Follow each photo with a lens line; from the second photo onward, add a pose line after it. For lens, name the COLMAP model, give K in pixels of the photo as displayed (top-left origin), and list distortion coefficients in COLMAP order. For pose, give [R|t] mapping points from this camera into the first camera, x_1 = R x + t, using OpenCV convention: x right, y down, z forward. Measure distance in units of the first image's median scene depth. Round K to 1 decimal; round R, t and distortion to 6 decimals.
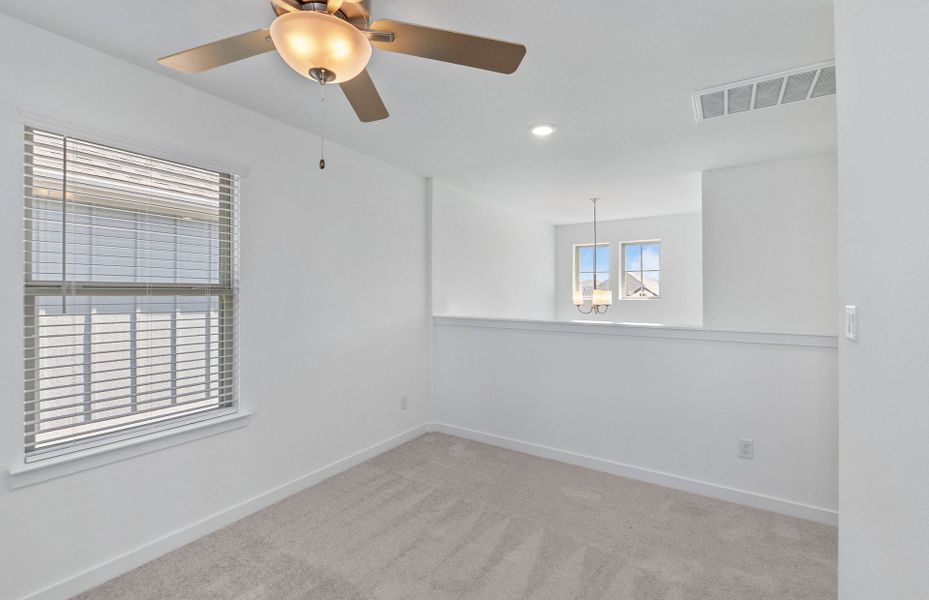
lens RADIAL K [[395.9, 0, 461.6], [0, 395.9, 296.7], [0, 0, 1]] dist [-0.003711, -0.001360]
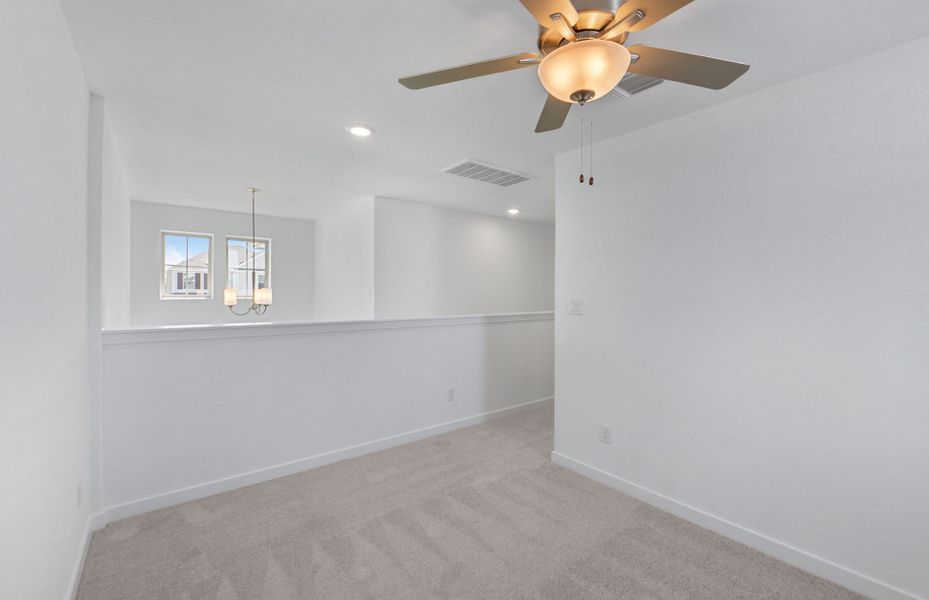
lens RADIAL K [[395.9, 0, 465.0], [0, 395.9, 293.9], [0, 0, 1]] dist [-0.003711, -0.001360]
pose [[0.322862, -0.006633, 0.946423, -0.885060], [0.006264, 0.999969, 0.004872, -0.014337], [-0.946425, 0.004355, 0.322893, 0.565227]]
